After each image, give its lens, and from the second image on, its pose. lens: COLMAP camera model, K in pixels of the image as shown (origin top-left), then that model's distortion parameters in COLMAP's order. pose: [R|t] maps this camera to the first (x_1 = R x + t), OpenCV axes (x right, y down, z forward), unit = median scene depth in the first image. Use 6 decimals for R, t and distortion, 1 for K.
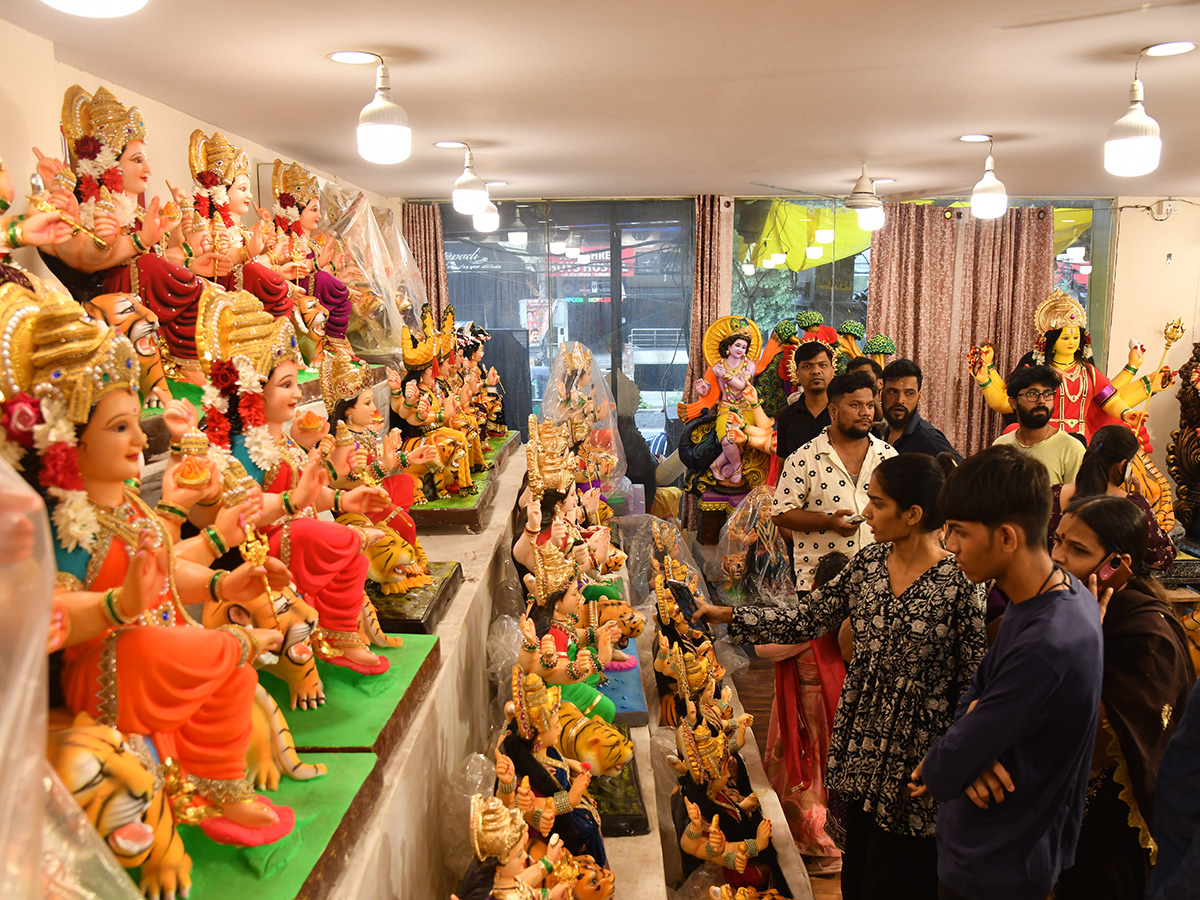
lens RADIAL K [[998.4, 0, 622.3], [0, 998.4, 515.9], [0, 0, 1]] dist [-0.110048, 0.057863]
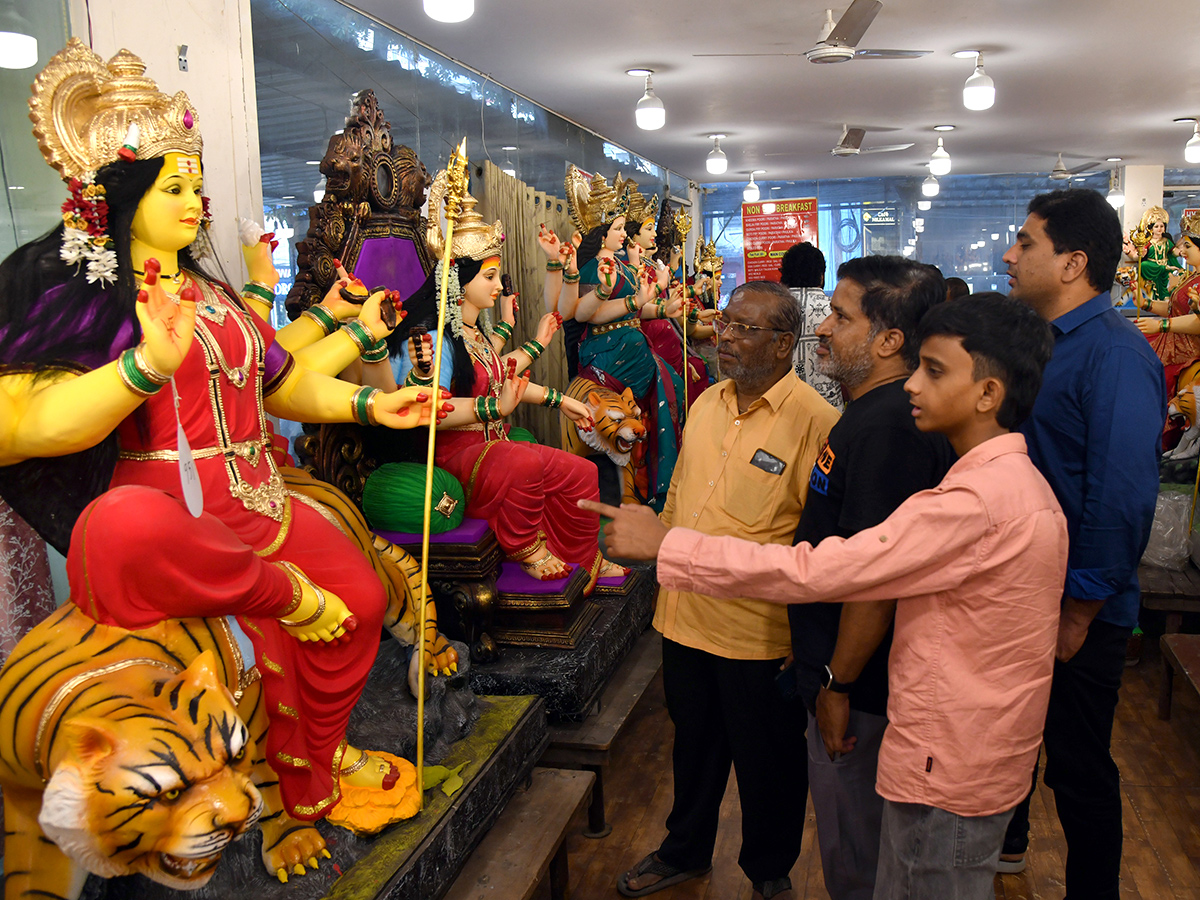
lens RADIAL K [[1006.8, 0, 695.3], [0, 1006.8, 447.3], [0, 0, 1]] dist [-0.114786, 0.065671]
pose [[0.169068, -0.142499, 0.975249, 0.255521], [0.222952, 0.969374, 0.102990, -0.147699], [-0.960057, 0.200021, 0.195660, 1.206166]]
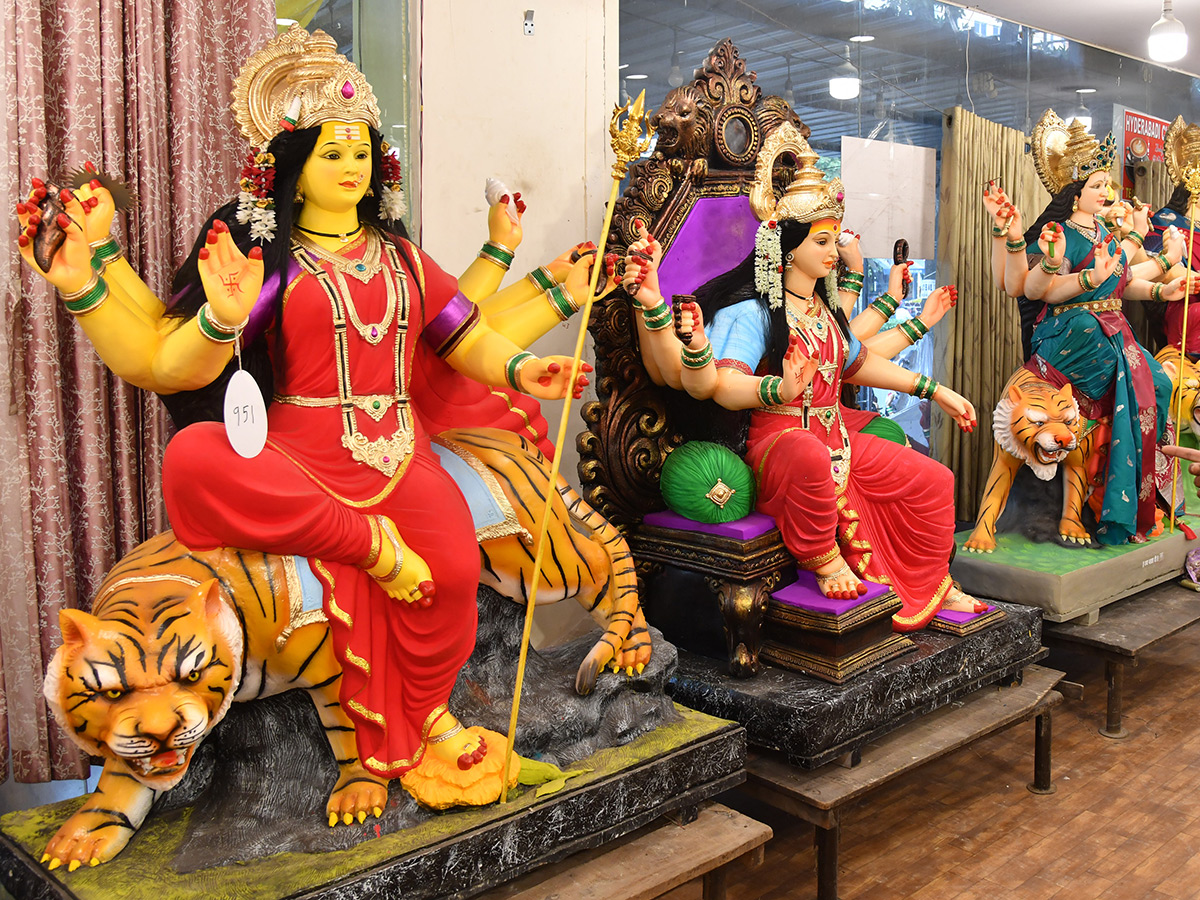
lens RADIAL K [[1170.6, 0, 726.9], [0, 1170.6, 384.8], [0, 0, 1]] dist [-0.119915, 0.079432]
pose [[0.699462, -0.058689, 0.712256, 0.399769], [0.137550, 0.989044, -0.053584, -0.098135], [-0.701308, 0.135451, 0.699872, 0.969968]]
